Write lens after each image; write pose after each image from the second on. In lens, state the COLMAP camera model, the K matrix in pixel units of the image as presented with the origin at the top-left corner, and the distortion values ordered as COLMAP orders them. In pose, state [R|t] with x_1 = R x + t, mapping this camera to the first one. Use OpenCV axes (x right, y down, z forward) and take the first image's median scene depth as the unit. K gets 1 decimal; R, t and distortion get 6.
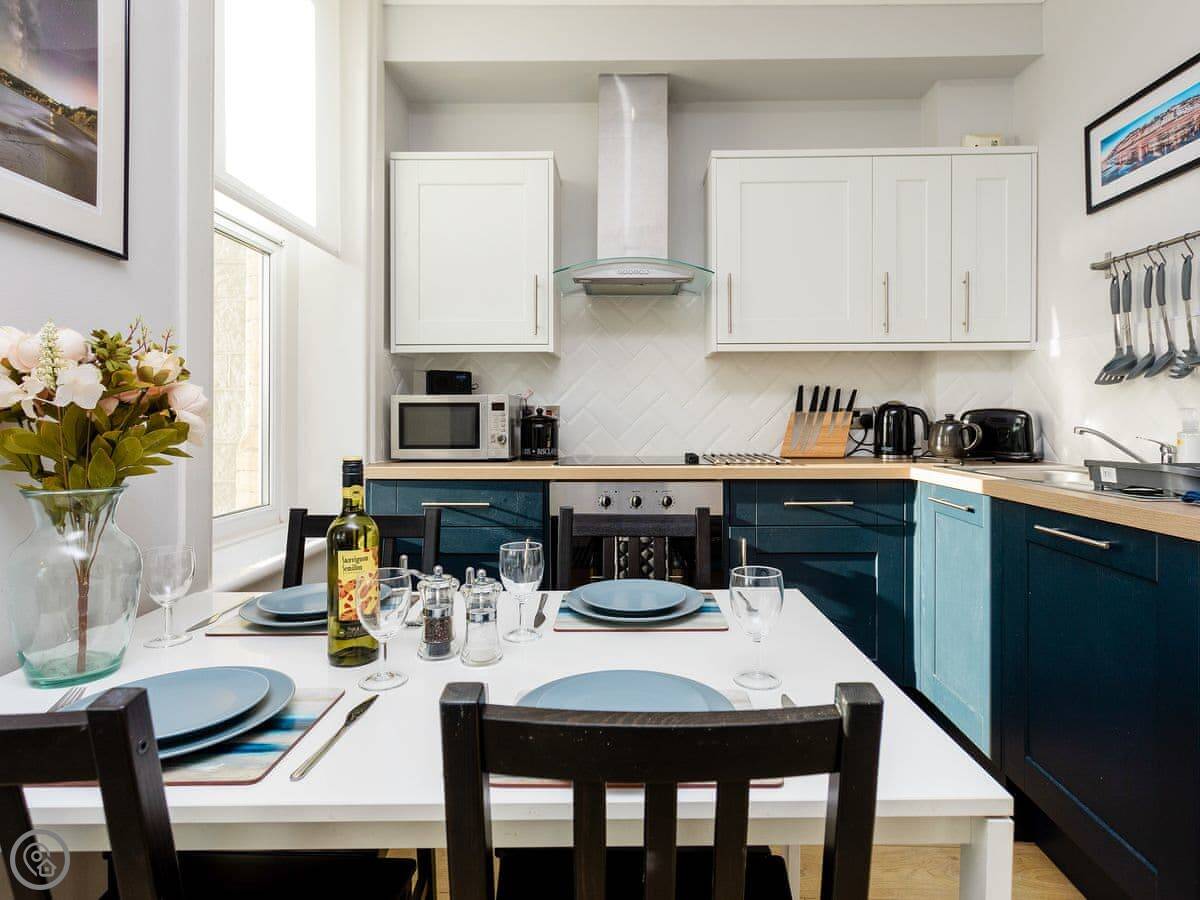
lens RADIAL K [[678.1, 0, 629.9], [0, 678.1, 417.9], [0, 0, 1]] dist [-0.001057, 0.003077]
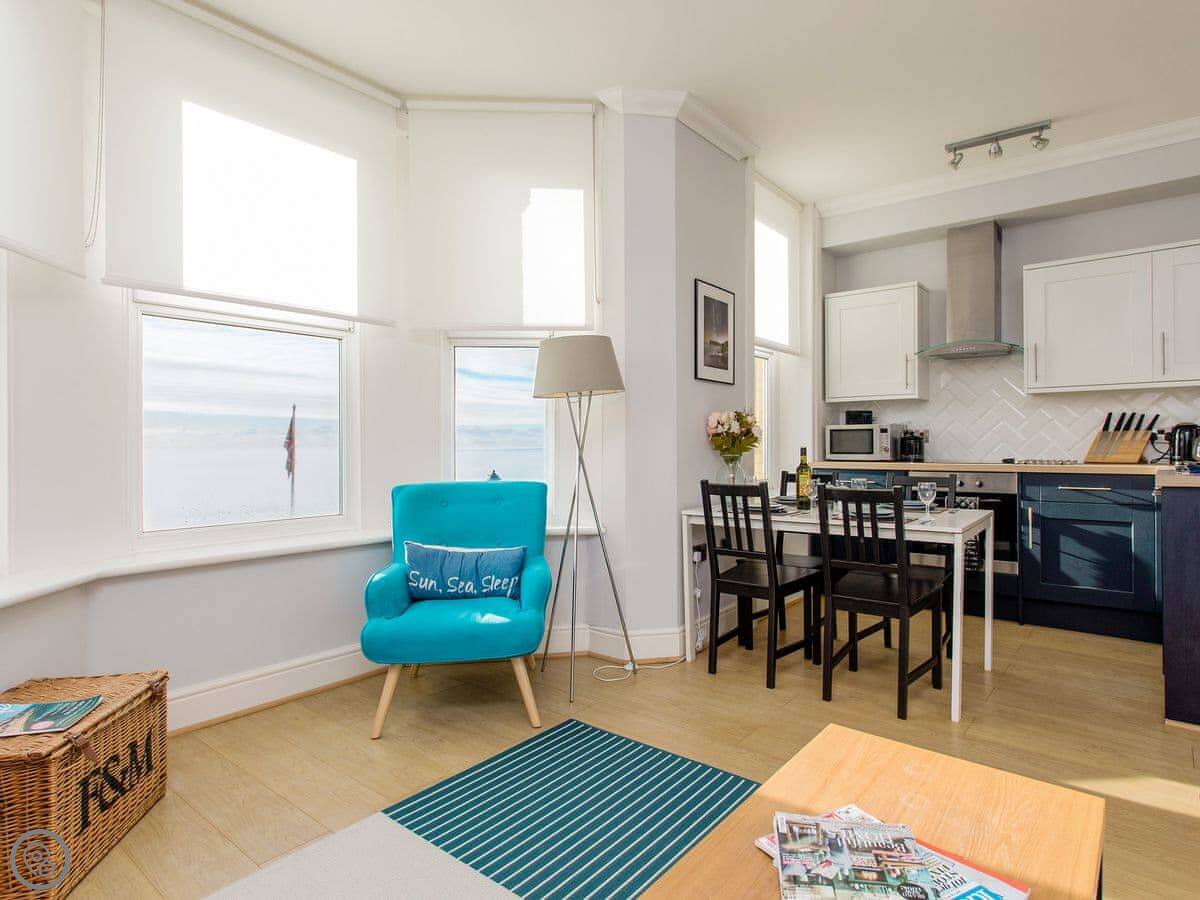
lens RADIAL K [[678.1, 0, 621.5], [0, 678.1, 439.3], [0, 0, 1]] dist [-0.001187, -0.004368]
pose [[0.788985, -0.006562, -0.614377, 0.356070], [0.003258, 0.999974, -0.006497, 0.015373], [0.614403, 0.003124, 0.788986, -0.832269]]
